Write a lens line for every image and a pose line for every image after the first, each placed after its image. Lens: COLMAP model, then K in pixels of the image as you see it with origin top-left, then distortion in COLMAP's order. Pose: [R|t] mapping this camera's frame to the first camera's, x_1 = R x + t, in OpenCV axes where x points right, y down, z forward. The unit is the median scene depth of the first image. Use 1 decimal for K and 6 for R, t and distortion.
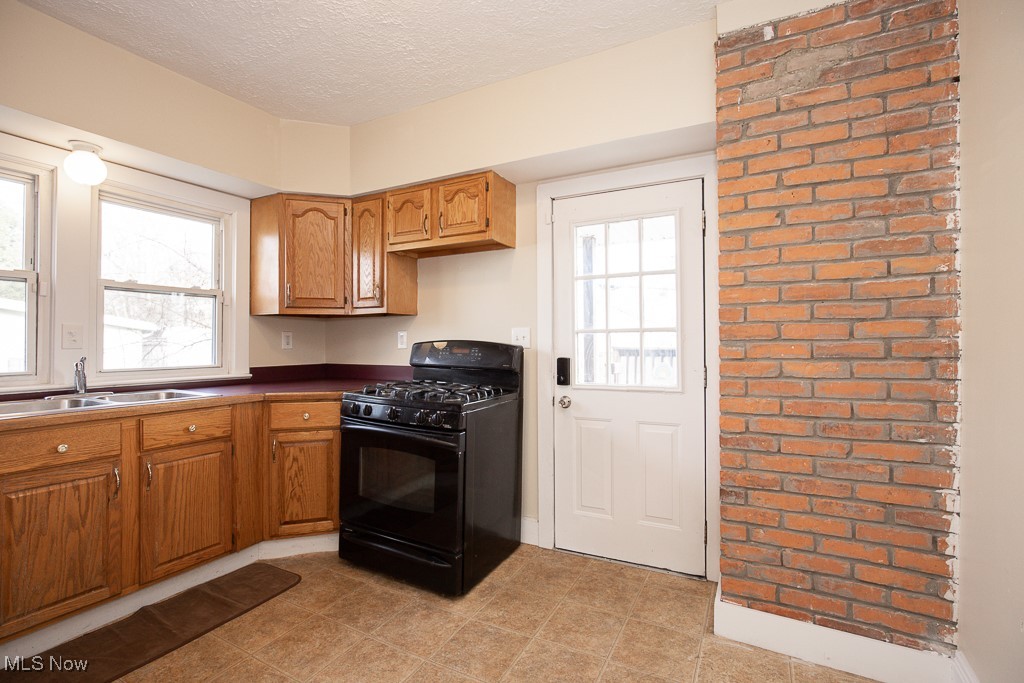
lens RADIAL K [[465.9, 0, 515.4], [0, 465.9, 341.8], [0, 0, 1]] dist [-0.014237, 0.005894]
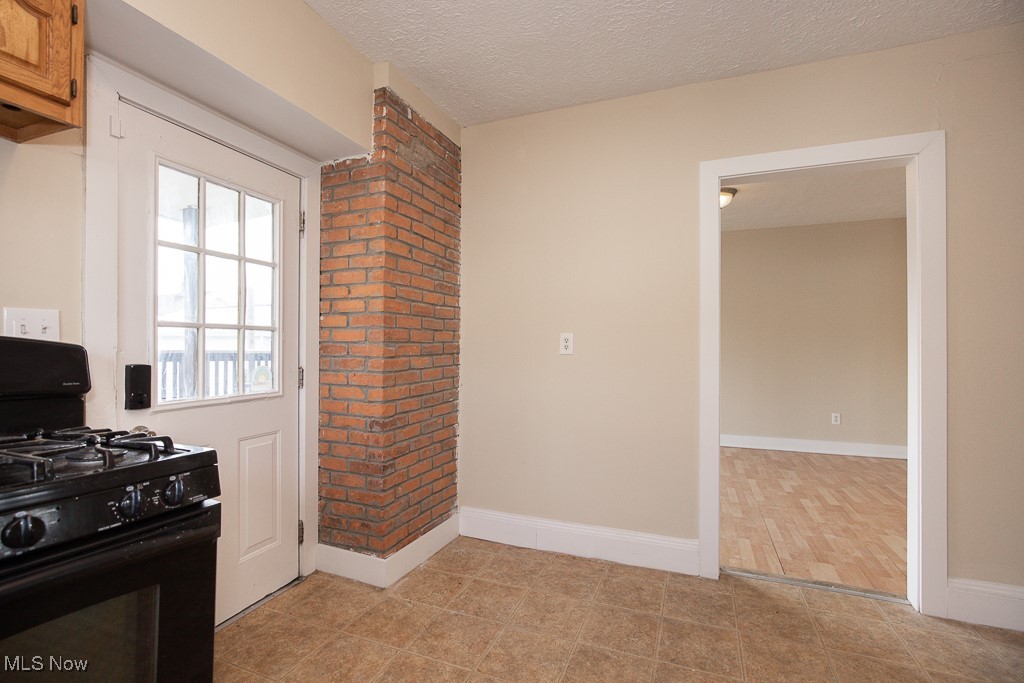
lens RADIAL K [[465.9, 0, 515.4], [0, 465.9, 341.8], [0, 0, 1]] dist [-0.014237, 0.005894]
pose [[-0.101596, 0.009970, 0.994776, -0.835570], [-0.011476, 0.999871, -0.011193, 0.006675], [-0.994760, -0.012554, -0.101469, 0.836234]]
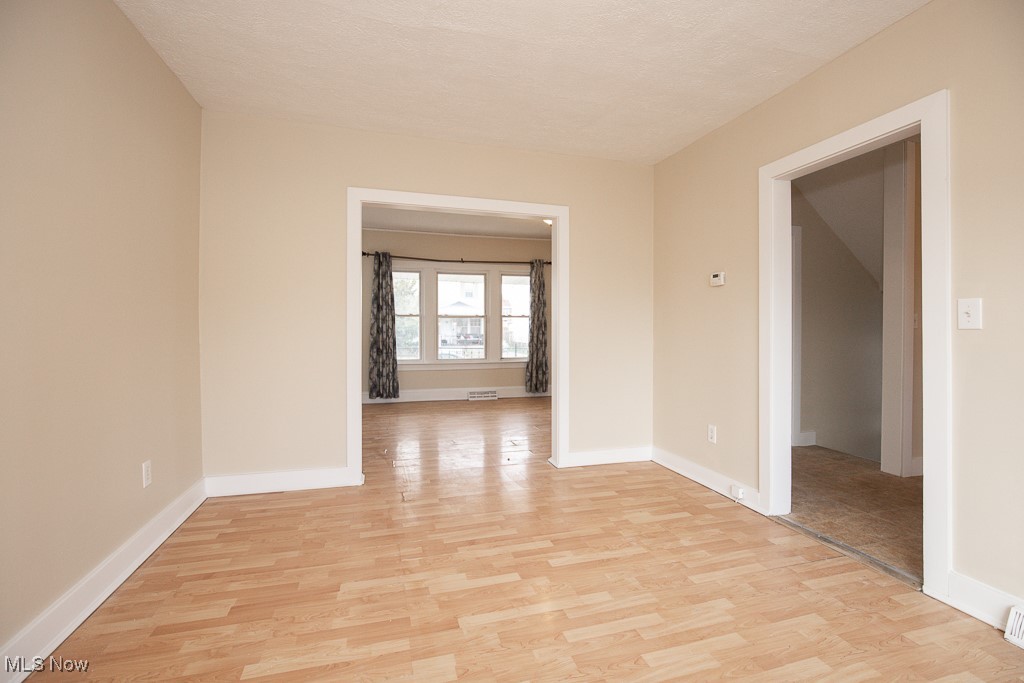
lens RADIAL K [[465.9, 0, 515.4], [0, 465.9, 341.8], [0, 0, 1]] dist [-0.014237, 0.005894]
pose [[-0.724463, 0.021628, -0.688974, 2.113373], [0.002574, 0.999586, 0.028671, 0.018694], [0.689309, 0.018998, -0.724219, 0.176077]]
